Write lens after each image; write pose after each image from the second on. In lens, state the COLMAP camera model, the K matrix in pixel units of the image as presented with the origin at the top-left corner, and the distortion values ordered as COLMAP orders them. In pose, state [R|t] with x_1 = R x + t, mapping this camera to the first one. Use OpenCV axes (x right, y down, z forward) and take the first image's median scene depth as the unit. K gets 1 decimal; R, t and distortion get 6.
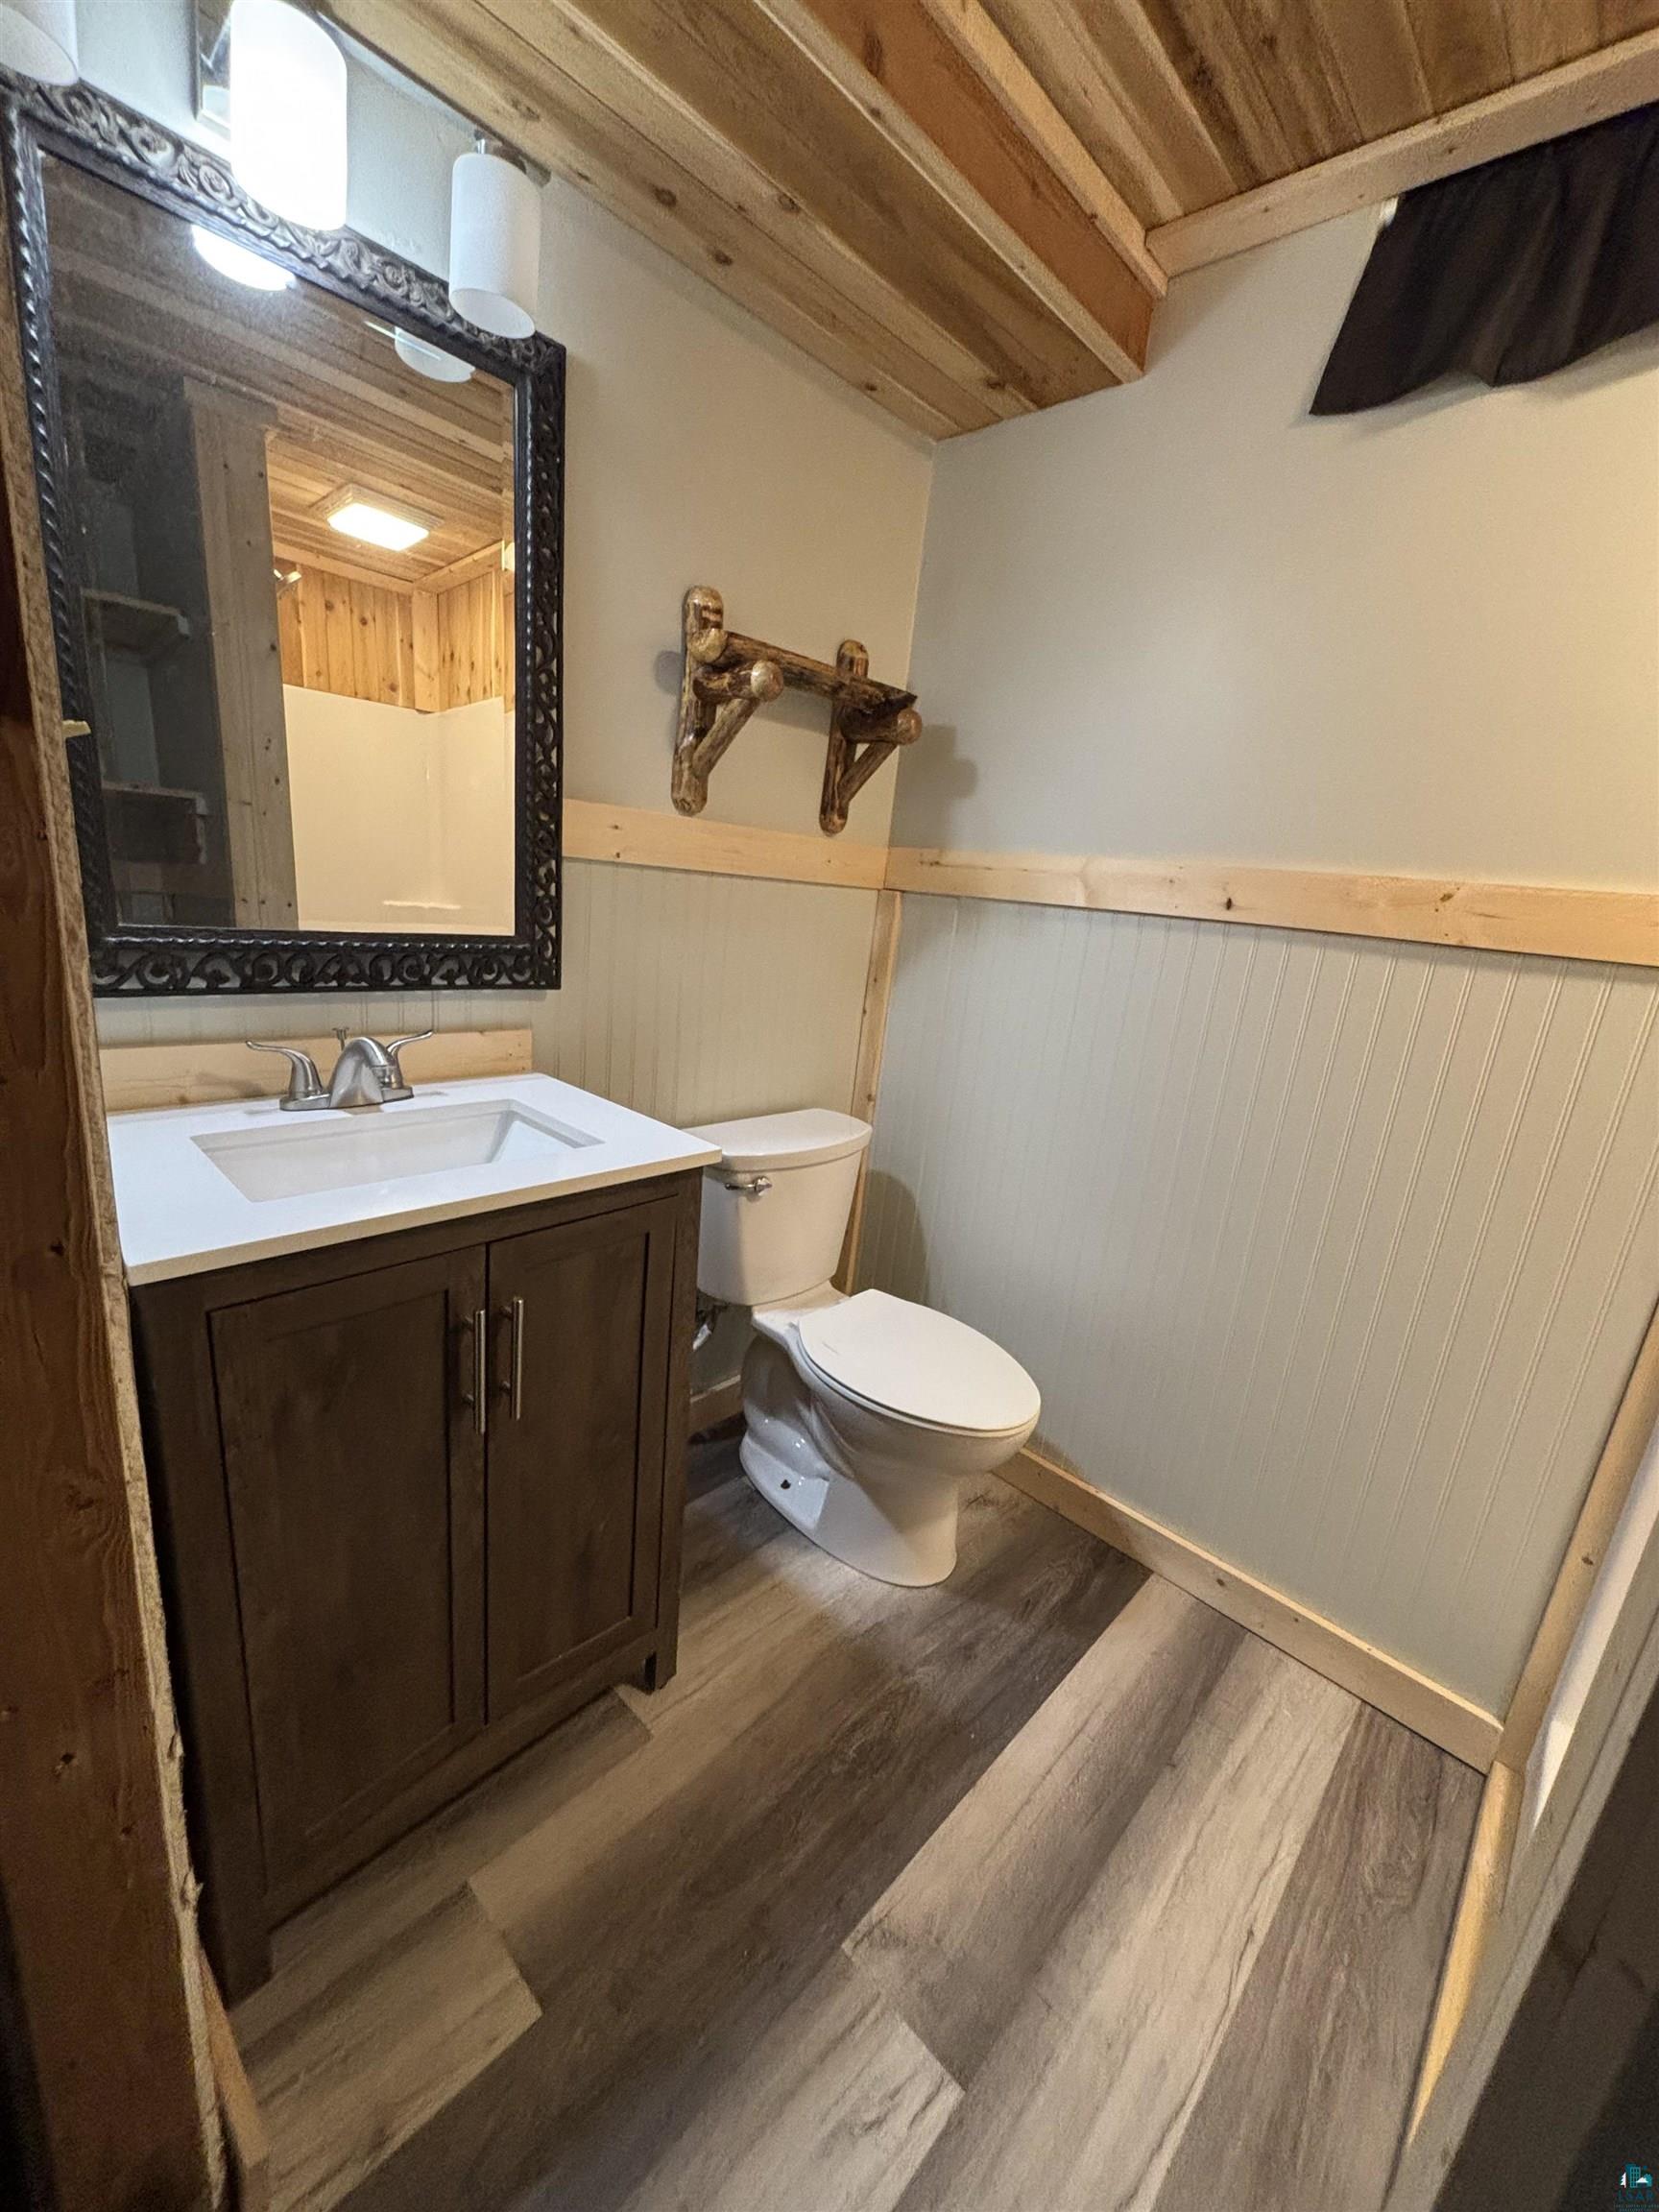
lens RADIAL K [[879.7, 0, 838.8], [0, 879.7, 1108.6], [0, 0, 1]] dist [-0.005881, 0.000535]
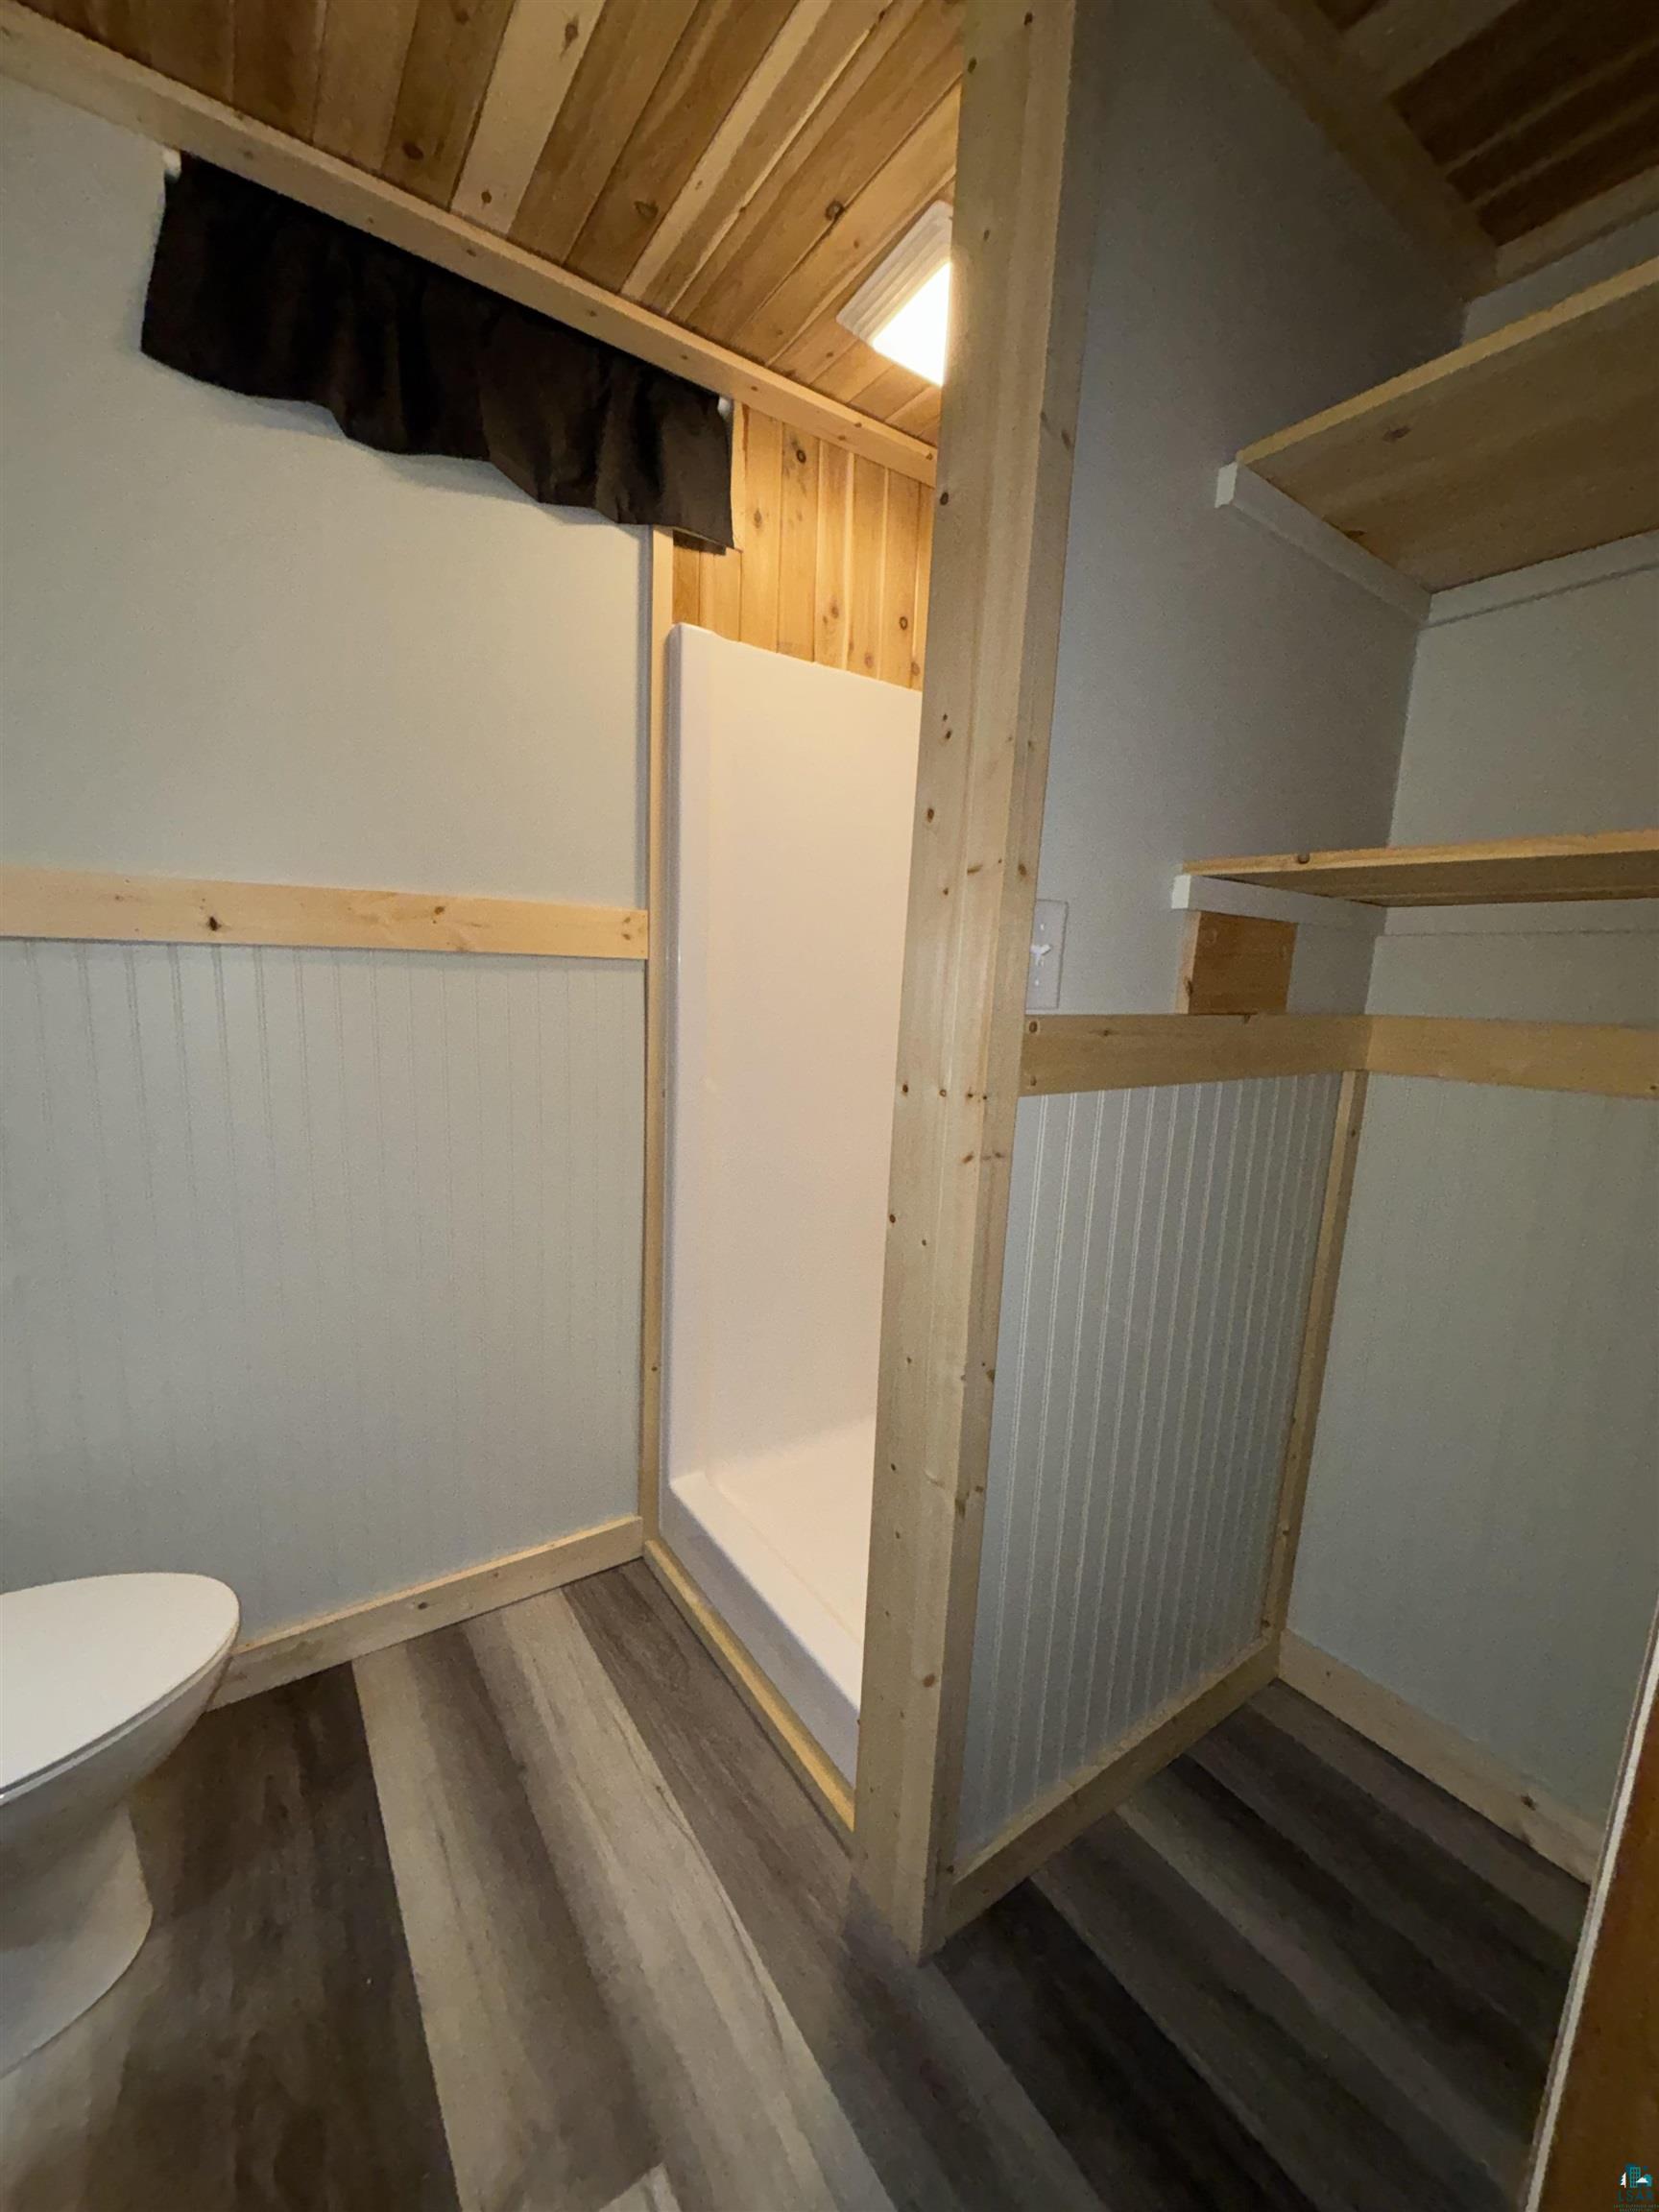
lens RADIAL K [[879.7, 0, 823.2], [0, 879.7, 1116.2], [0, 0, 1]] dist [-0.005881, 0.000535]
pose [[0.222090, -0.261166, 0.939398, -0.312857], [0.234845, 0.949423, 0.208432, -0.105067], [-0.946321, 0.174323, 0.272191, 0.265124]]
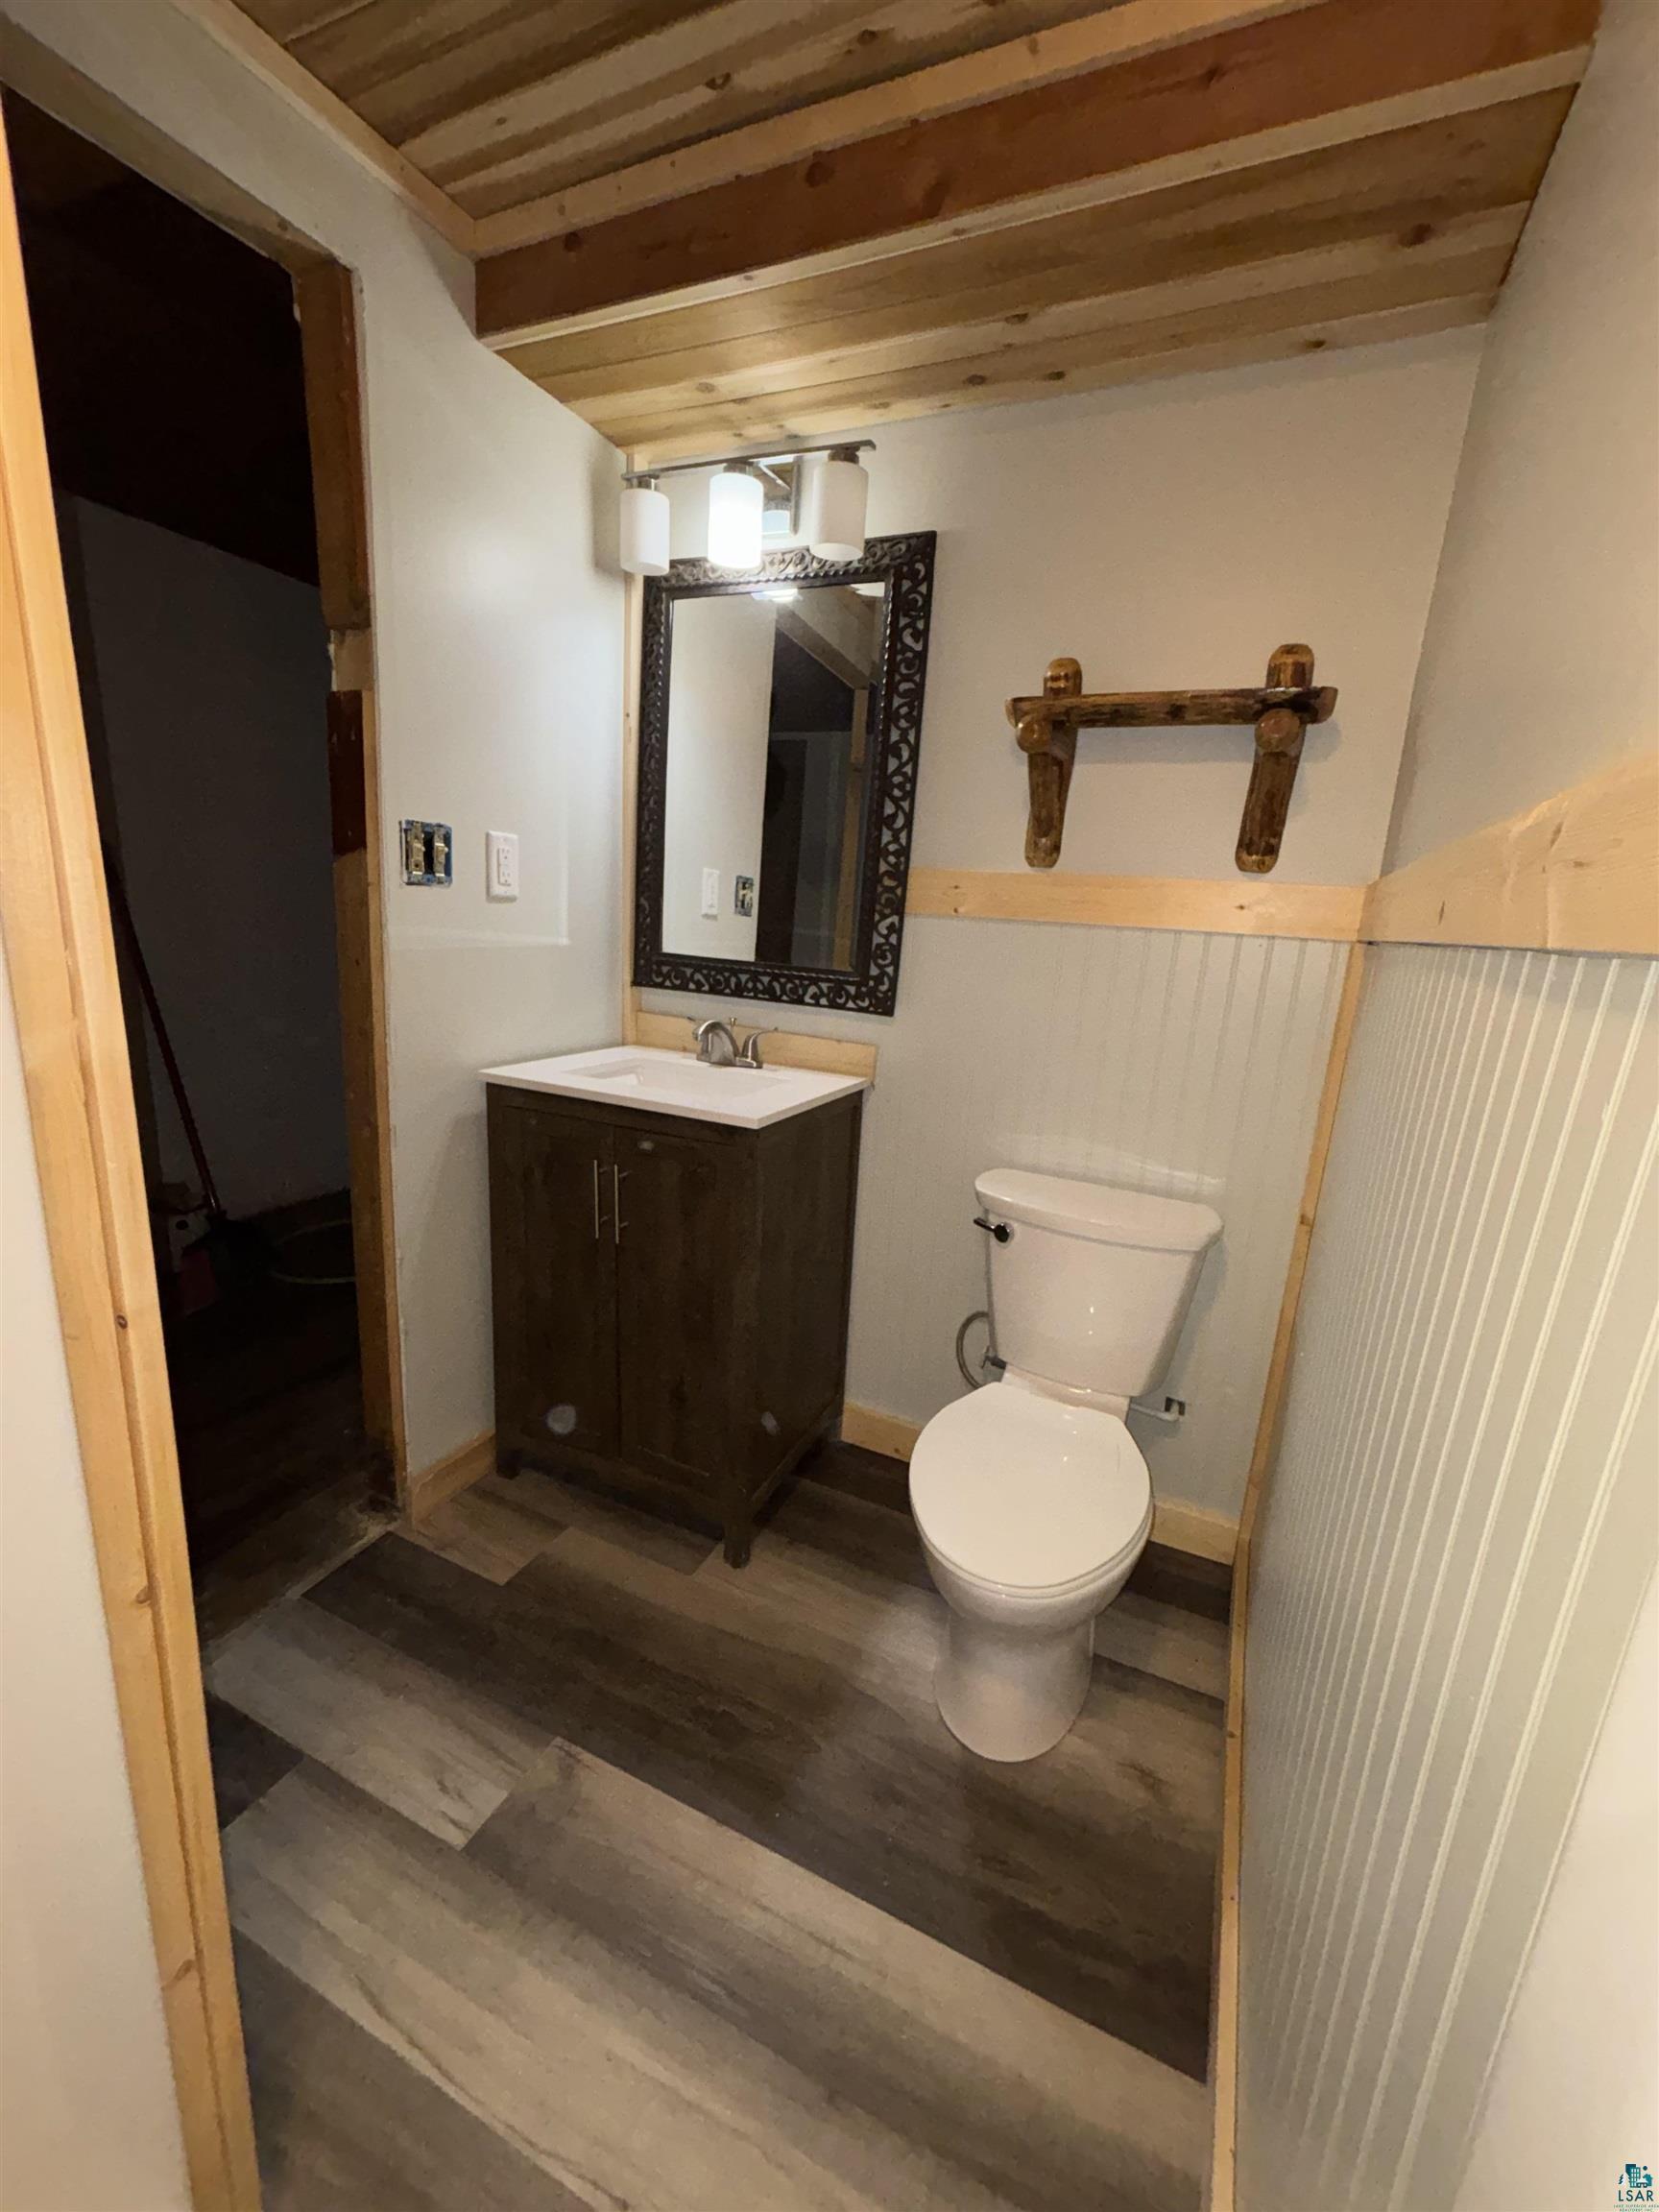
lens RADIAL K [[879.7, 0, 837.1], [0, 879.7, 1112.9], [0, 0, 1]] dist [-0.005881, 0.000535]
pose [[0.324739, 0.133691, -0.936307, 0.970258], [-0.268417, 0.962283, 0.044305, -0.043017], [0.906916, 0.236933, 0.348375, 0.593977]]
